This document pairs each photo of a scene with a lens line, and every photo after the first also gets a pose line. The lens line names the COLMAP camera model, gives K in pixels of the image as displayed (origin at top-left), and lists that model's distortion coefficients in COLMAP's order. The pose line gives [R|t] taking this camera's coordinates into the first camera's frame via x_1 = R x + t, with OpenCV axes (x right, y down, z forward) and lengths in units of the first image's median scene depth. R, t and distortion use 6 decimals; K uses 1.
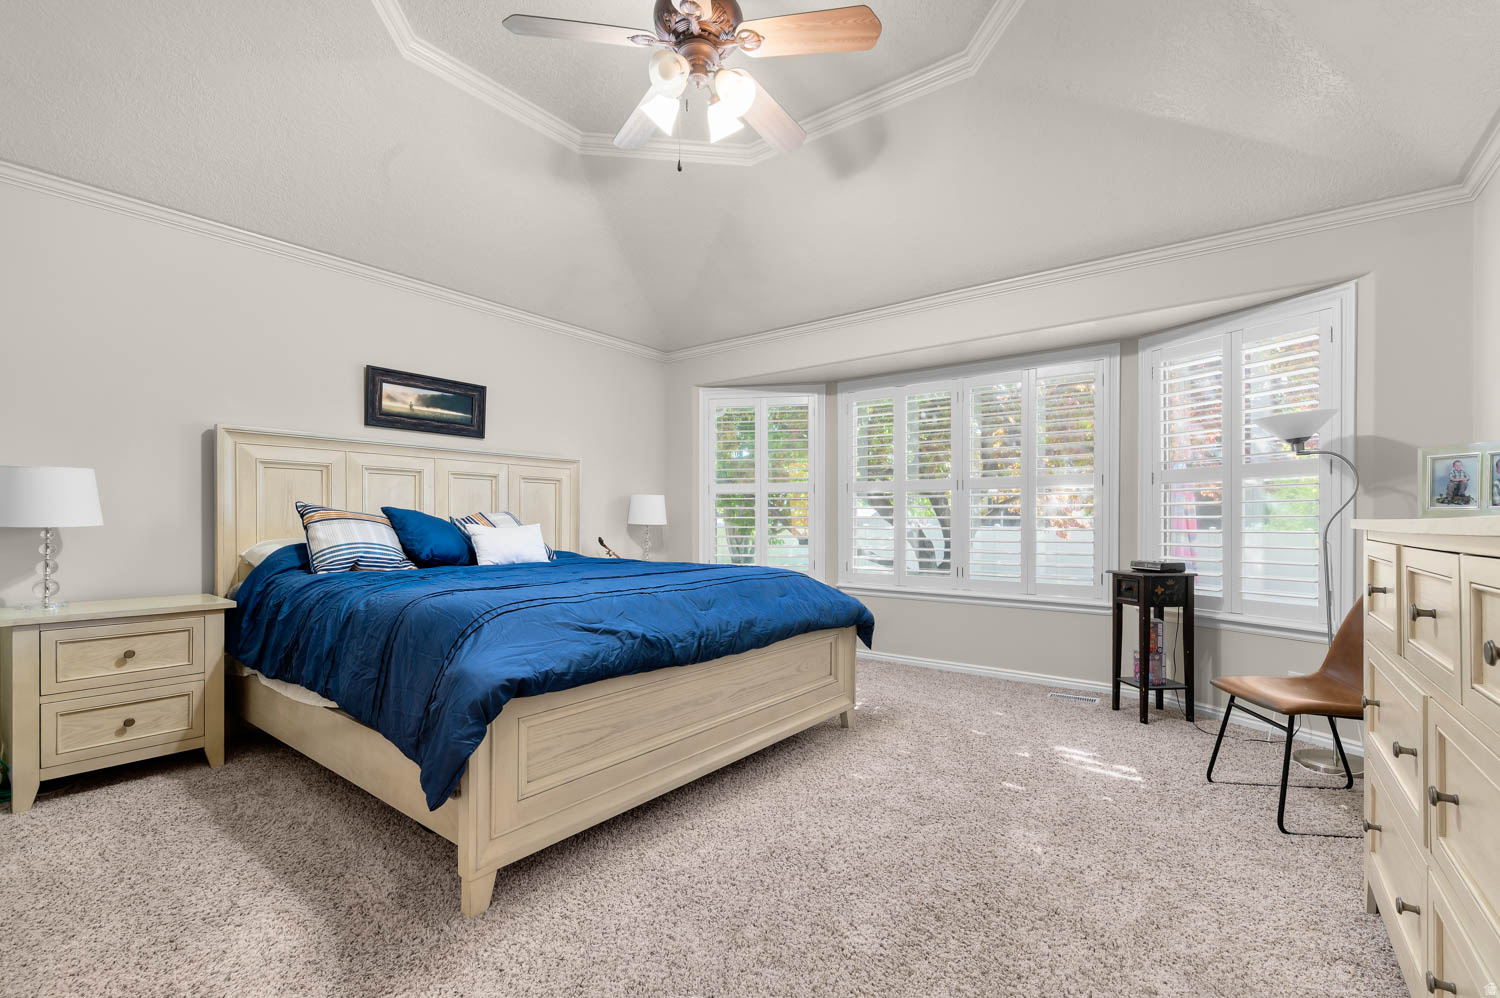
lens RADIAL K [[648.2, 0, 770.8], [0, 648.2, 528.2], [0, 0, 1]] dist [0.001197, 0.000241]
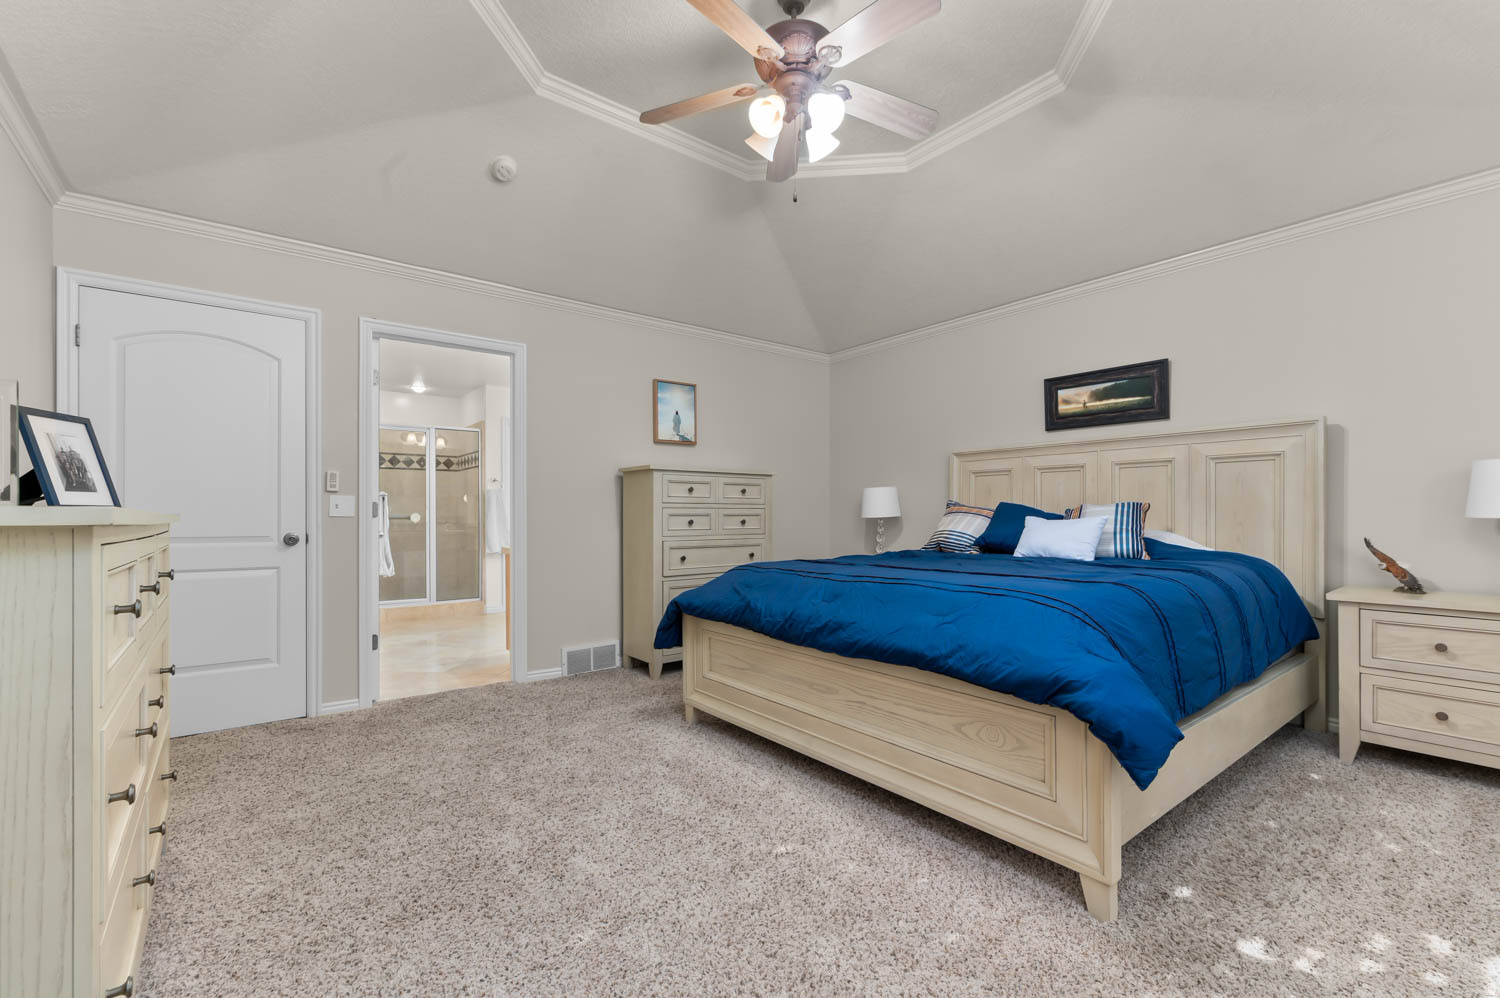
lens RADIAL K [[648.2, 0, 770.8], [0, 648.2, 528.2], [0, 0, 1]] dist [0.001197, 0.000241]
pose [[-0.237913, 0.021464, -0.971049, 0.604053], [-0.003842, 0.999727, 0.023039, -0.008947], [0.971279, 0.009213, -0.237765, 0.768947]]
